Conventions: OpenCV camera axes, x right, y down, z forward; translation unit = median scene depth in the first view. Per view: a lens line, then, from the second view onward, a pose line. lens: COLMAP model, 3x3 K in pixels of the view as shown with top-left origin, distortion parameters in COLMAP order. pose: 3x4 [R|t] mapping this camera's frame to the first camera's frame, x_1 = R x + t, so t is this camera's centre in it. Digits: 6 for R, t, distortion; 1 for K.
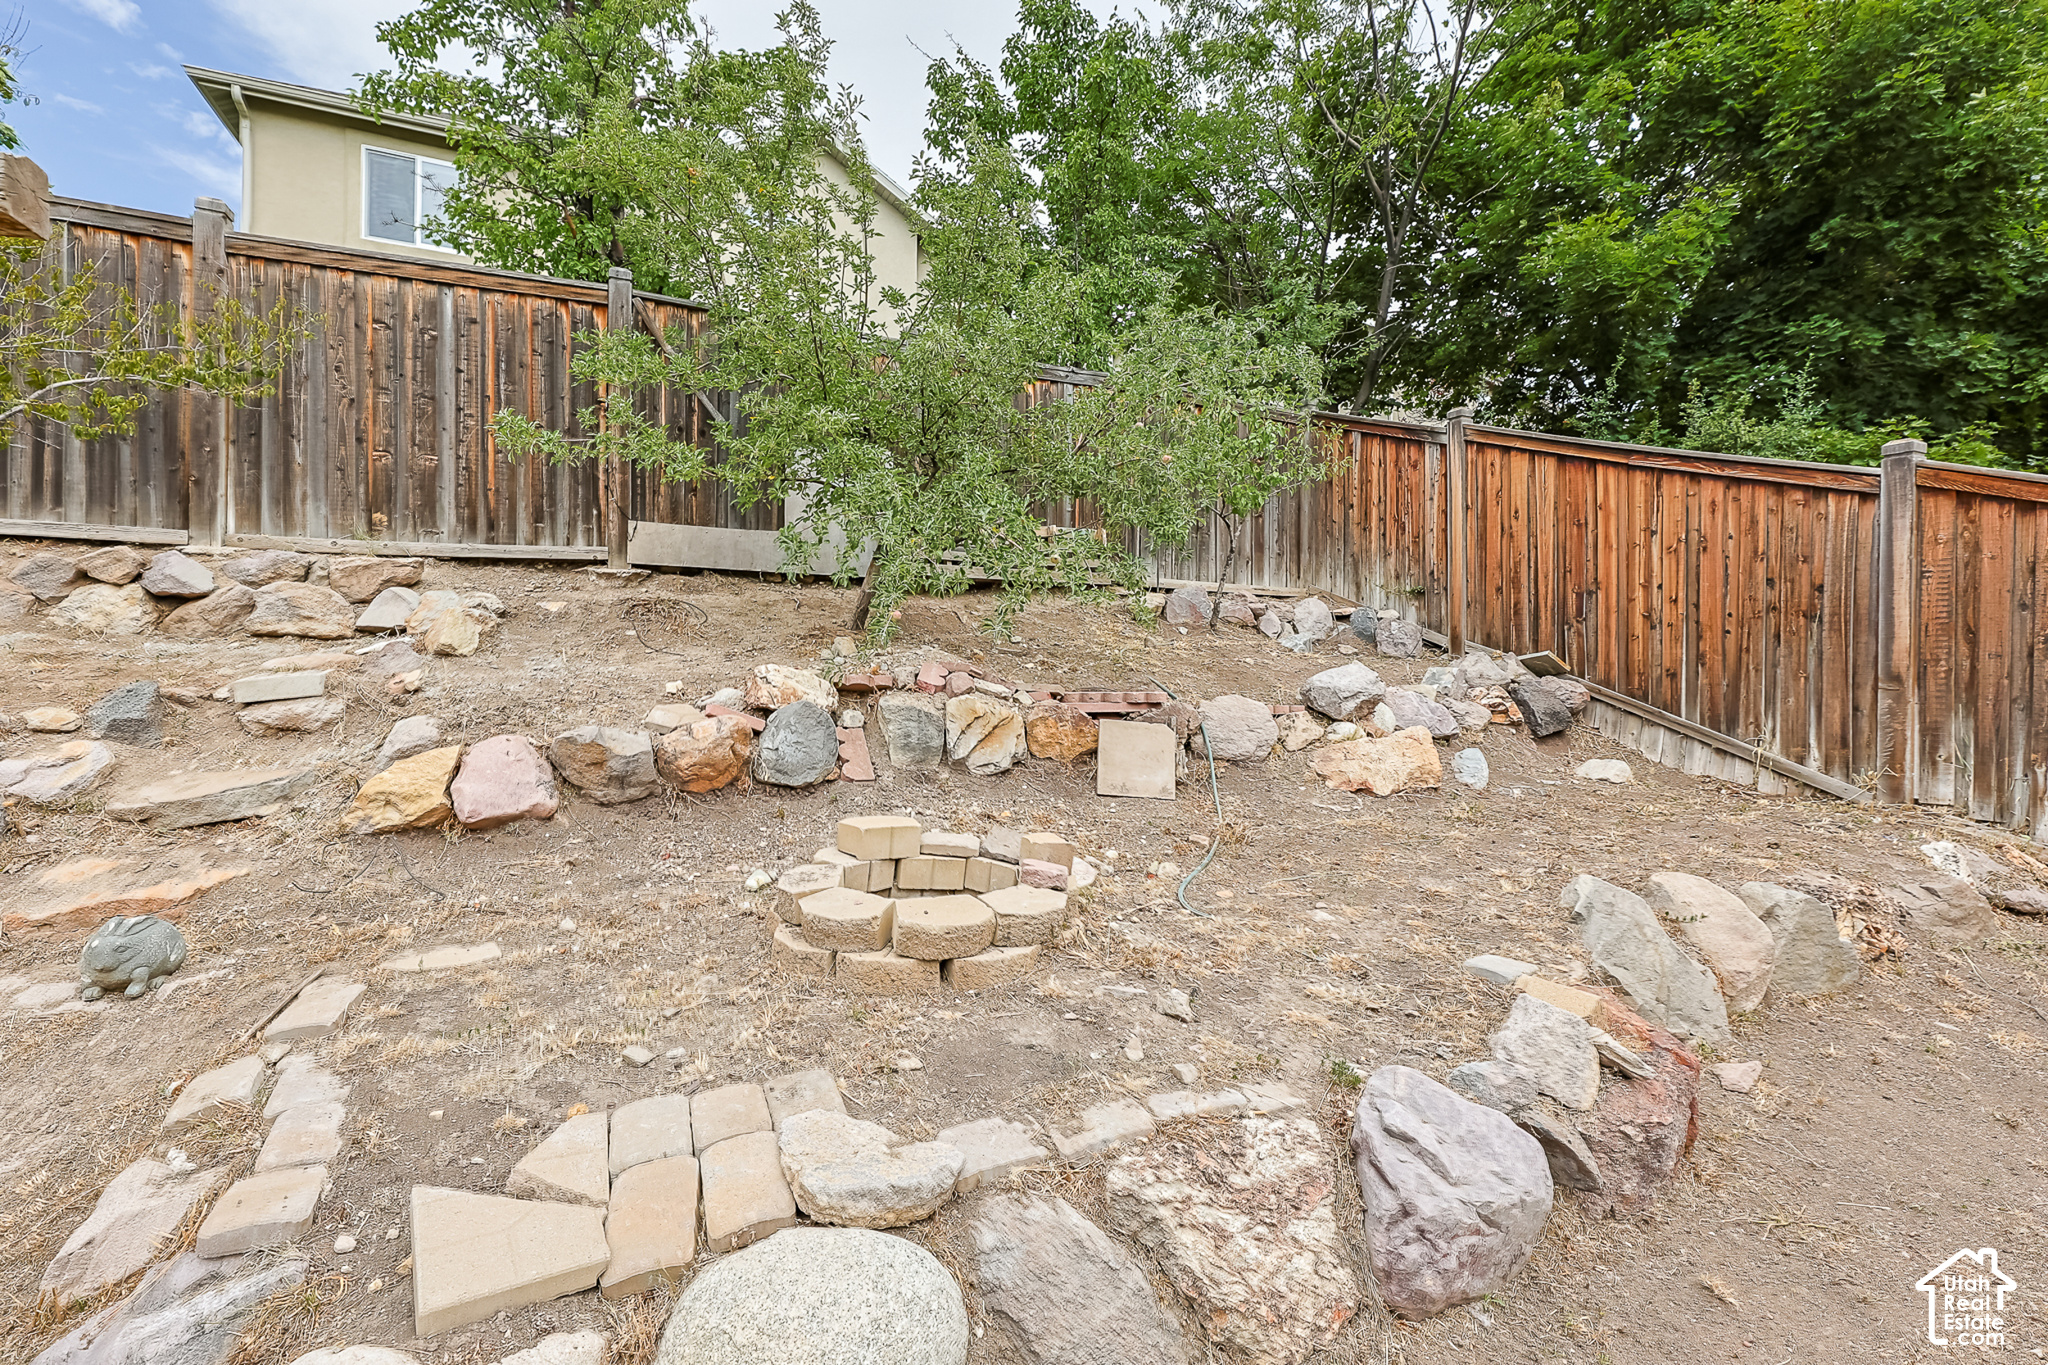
lens RADIAL K [[842.5, 0, 978.4], [0, 842.5, 648.5], [0, 0, 1]] dist [0.002276, -0.002377]
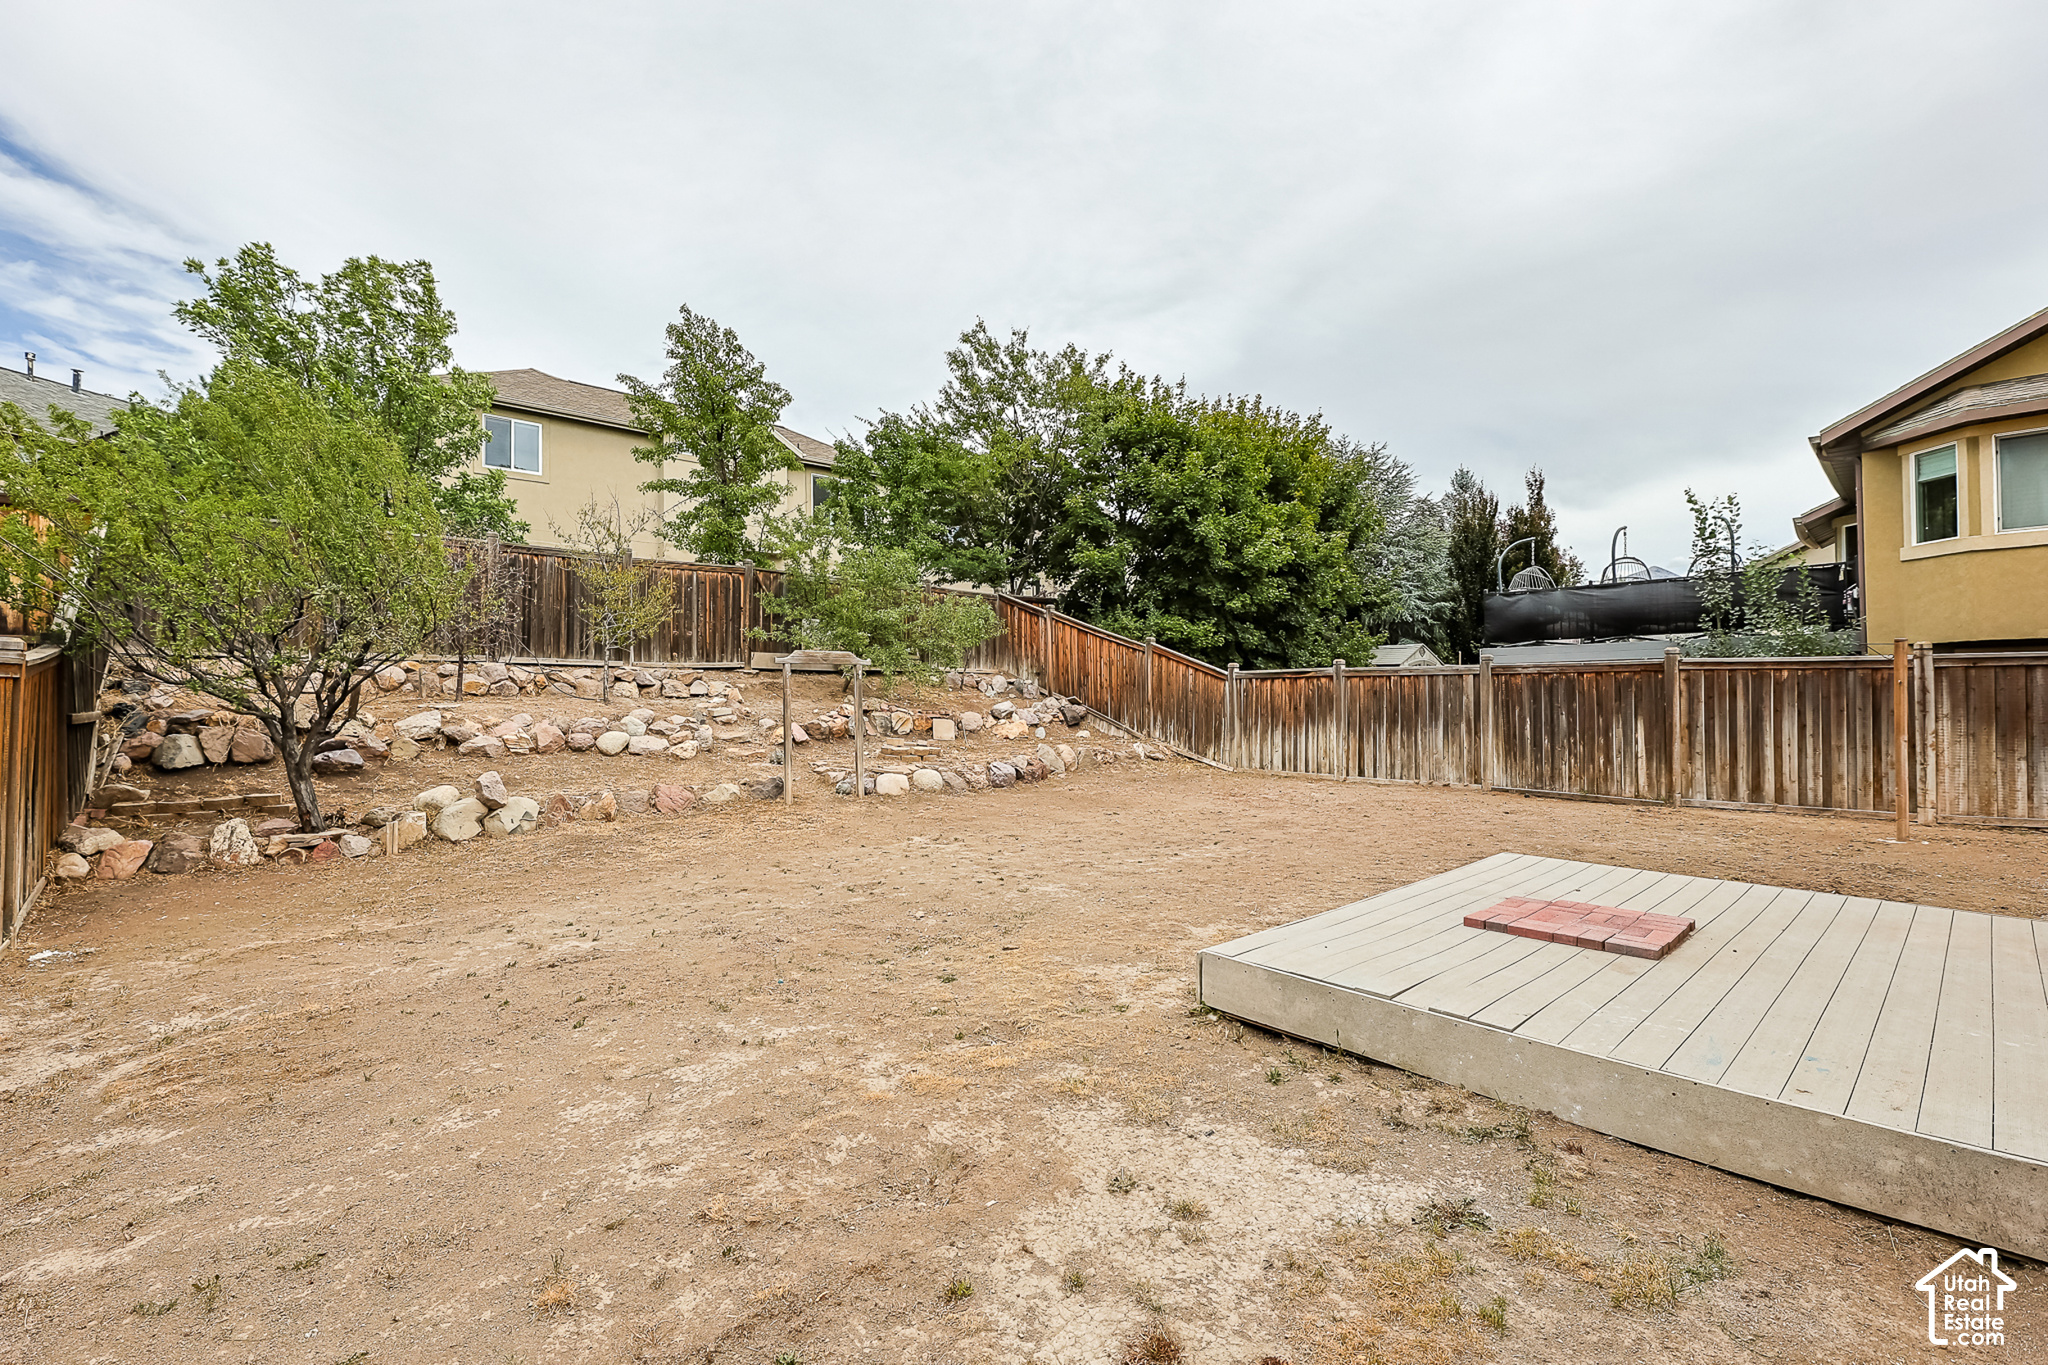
lens RADIAL K [[890.0, 0, 1038.1], [0, 890.0, 683.5], [0, 0, 1]] dist [-0.012423, -0.000430]
pose [[0.928373, -0.008080, 0.371562, -0.645004], [0.013316, 0.999845, -0.011530, -0.008938], [-0.371411, 0.015652, 0.928336, -2.022317]]
